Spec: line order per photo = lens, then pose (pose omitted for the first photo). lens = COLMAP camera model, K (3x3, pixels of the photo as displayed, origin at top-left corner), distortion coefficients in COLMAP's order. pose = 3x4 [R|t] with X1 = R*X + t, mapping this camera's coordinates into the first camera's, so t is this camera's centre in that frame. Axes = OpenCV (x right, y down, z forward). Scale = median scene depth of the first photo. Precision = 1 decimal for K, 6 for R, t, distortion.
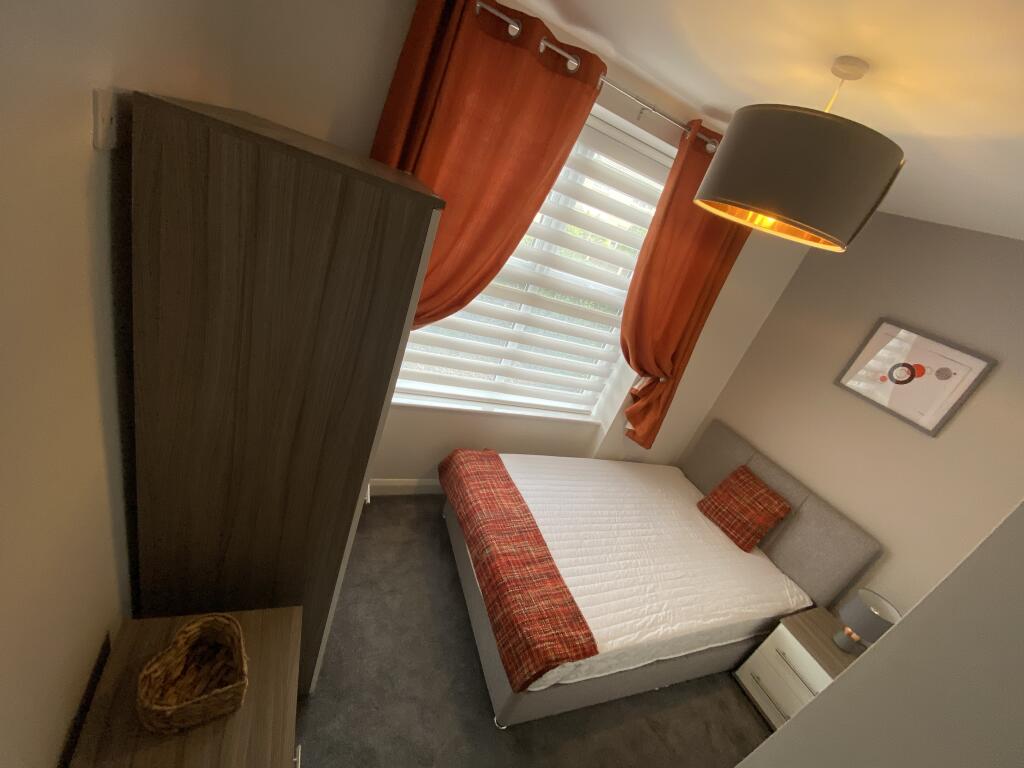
lens RADIAL K [[400.1, 0, 493.0], [0, 400.1, 376.9], [0, 0, 1]] dist [-0.002032, -0.000504]
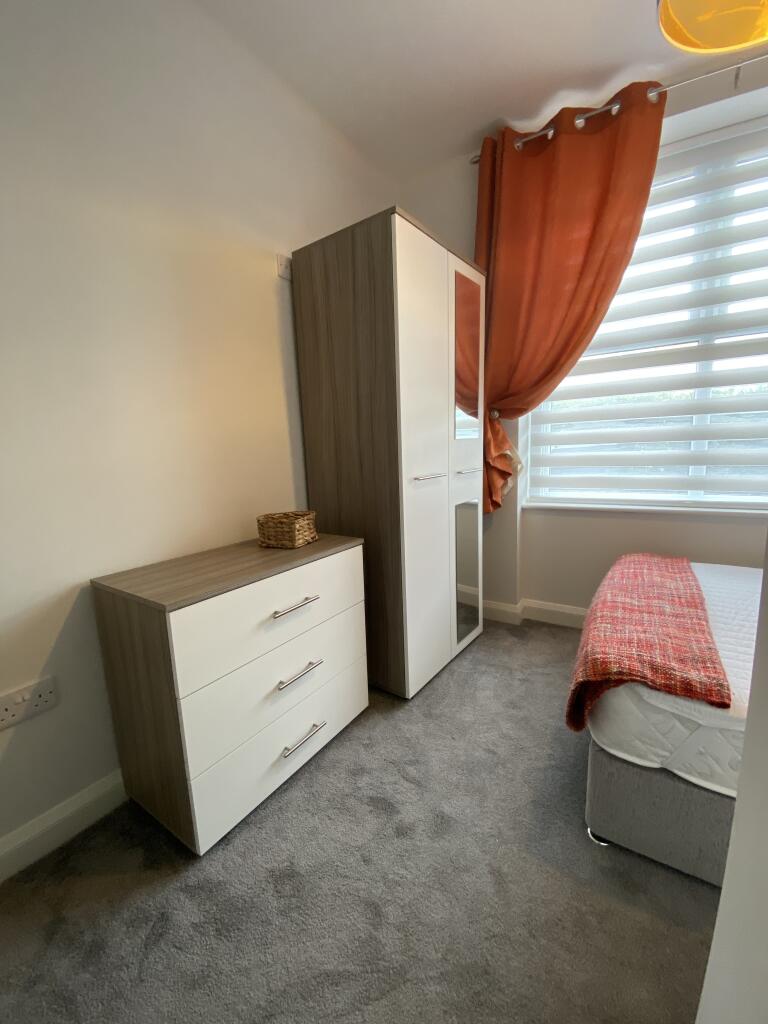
lens RADIAL K [[411.8, 0, 384.0], [0, 411.8, 512.0], [0, 0, 1]] dist [-0.037256, -0.000399]
pose [[0.550867, -0.203695, -0.809354, 0.310641], [-0.119092, 0.940650, -0.317797, 0.415503], [0.826052, 0.271452, 0.493915, 0.164551]]
